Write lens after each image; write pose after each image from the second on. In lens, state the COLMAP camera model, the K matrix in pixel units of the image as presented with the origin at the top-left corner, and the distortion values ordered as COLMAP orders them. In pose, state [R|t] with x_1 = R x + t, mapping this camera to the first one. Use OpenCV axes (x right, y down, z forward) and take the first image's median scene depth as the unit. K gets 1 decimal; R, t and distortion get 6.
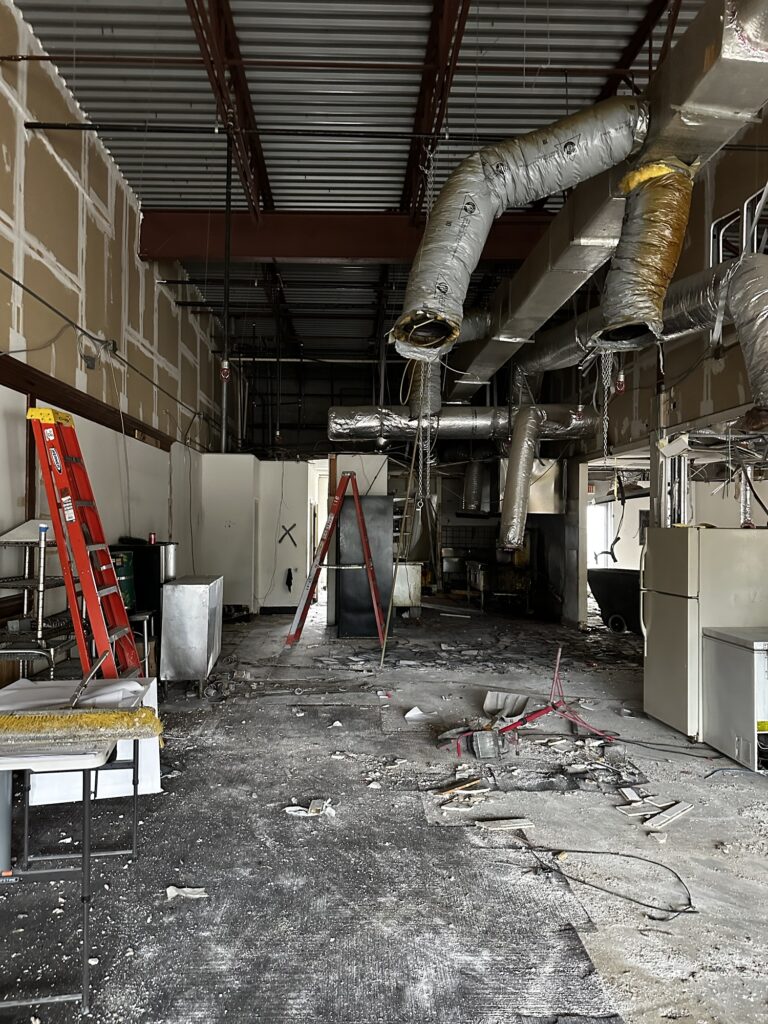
lens RADIAL K [[722.3, 0, 384.0], [0, 722.3, 512.0], [0, 0, 1]] dist [0.036753, -0.005678]
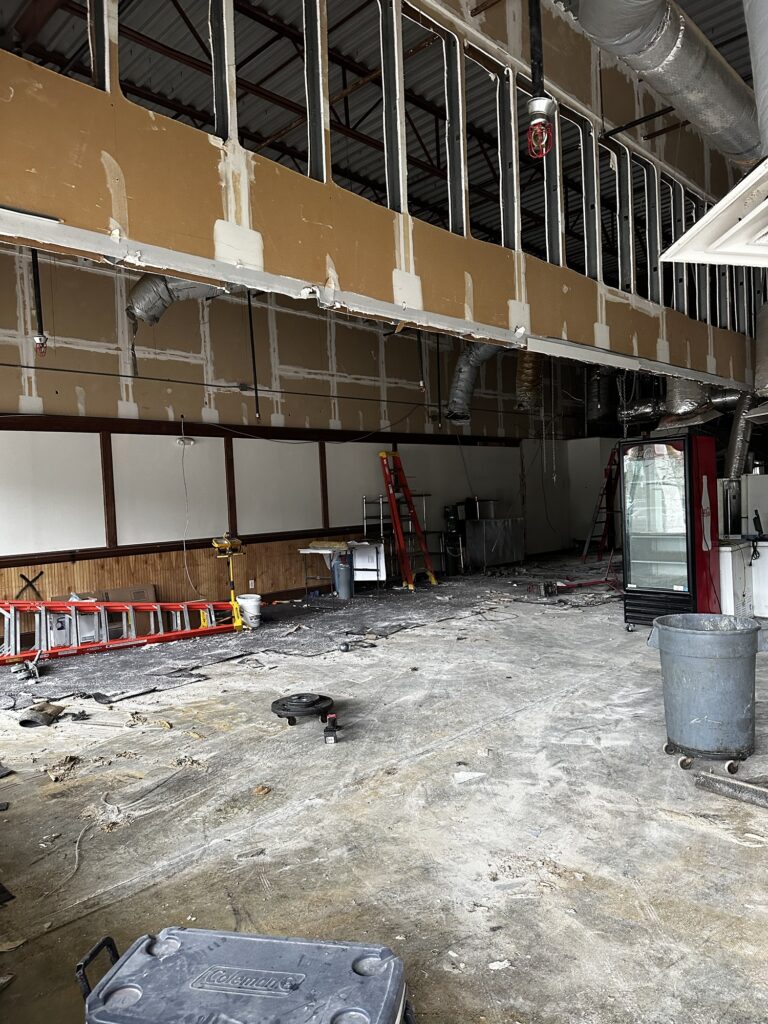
lens RADIAL K [[722.3, 0, 384.0], [0, 722.3, 512.0], [0, 0, 1]] dist [0.036753, -0.005678]
pose [[0.683976, -0.037044, -0.728564, 0.774606], [0.075800, 0.996913, 0.020473, 0.011875], [0.725556, -0.069228, 0.684672, -0.437828]]
